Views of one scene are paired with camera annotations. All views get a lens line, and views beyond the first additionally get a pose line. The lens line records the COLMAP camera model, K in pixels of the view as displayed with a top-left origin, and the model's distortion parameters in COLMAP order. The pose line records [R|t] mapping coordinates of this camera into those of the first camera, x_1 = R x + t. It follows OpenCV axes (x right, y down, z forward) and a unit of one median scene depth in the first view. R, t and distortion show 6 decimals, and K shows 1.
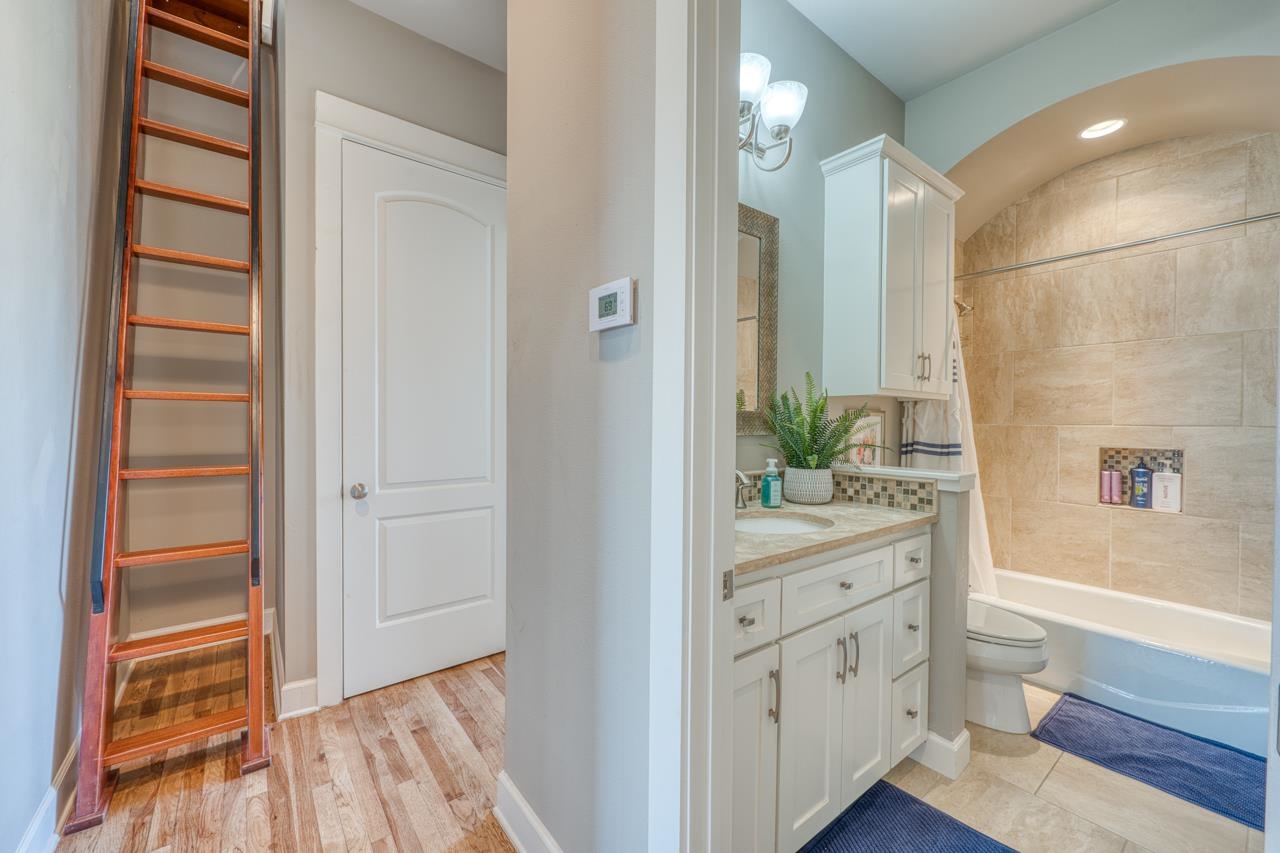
lens RADIAL K [[503.6, 0, 635.1], [0, 503.6, 425.7], [0, 0, 1]] dist [-0.000460, 0.000195]
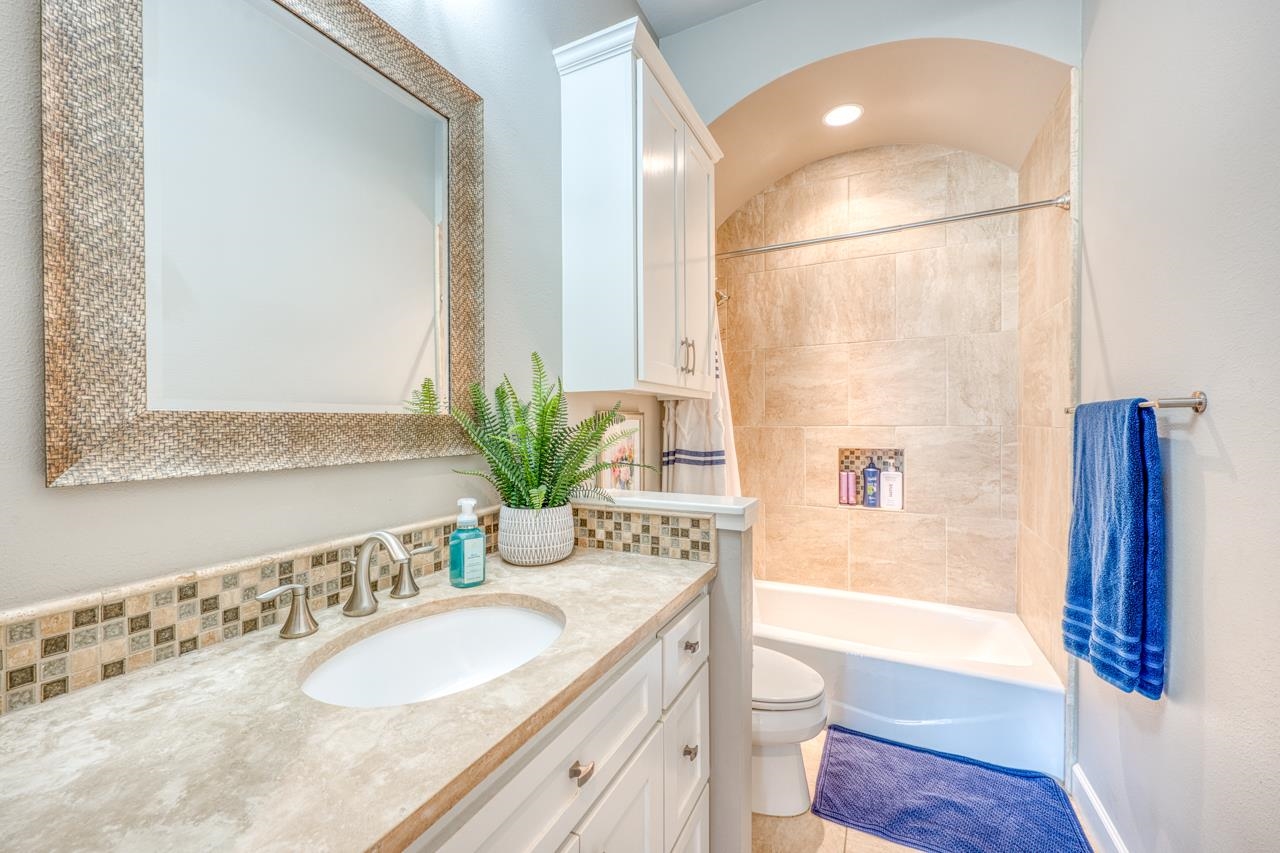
lens RADIAL K [[503.6, 0, 641.2], [0, 503.6, 427.0], [0, 0, 1]] dist [-0.000460, 0.000195]
pose [[0.897382, -0.017222, 0.440919, 0.160379], [0.017138, 0.999844, 0.004173, -0.011237], [-0.440922, 0.003811, 0.897537, 0.326834]]
